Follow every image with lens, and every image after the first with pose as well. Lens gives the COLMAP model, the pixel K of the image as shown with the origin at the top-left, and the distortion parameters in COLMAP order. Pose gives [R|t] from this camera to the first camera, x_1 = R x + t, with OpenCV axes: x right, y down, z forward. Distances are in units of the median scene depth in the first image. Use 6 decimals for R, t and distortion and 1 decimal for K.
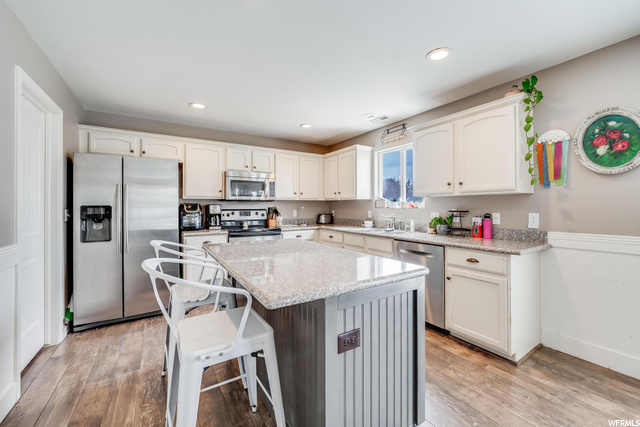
lens RADIAL K [[258.7, 0, 323.8], [0, 258.7, 208.6], [0, 0, 1]] dist [0.000739, 0.000010]
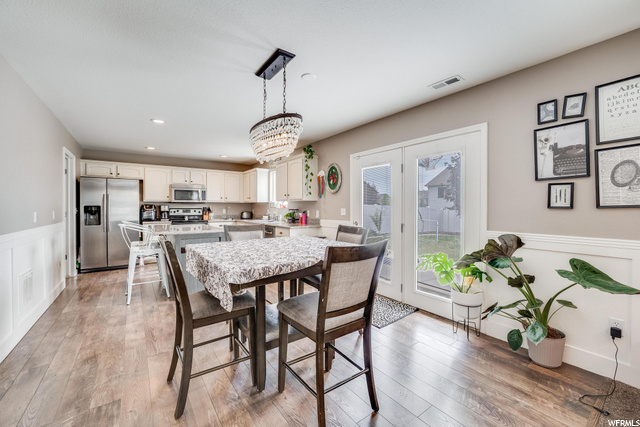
lens RADIAL K [[258.7, 0, 316.6], [0, 258.7, 213.1], [0, 0, 1]] dist [0.000739, 0.000010]
pose [[0.999167, 0.003460, 0.040666, 0.465089], [-0.004158, 0.999845, 0.017091, 0.001915], [-0.040600, -0.017246, 0.999027, -0.654813]]
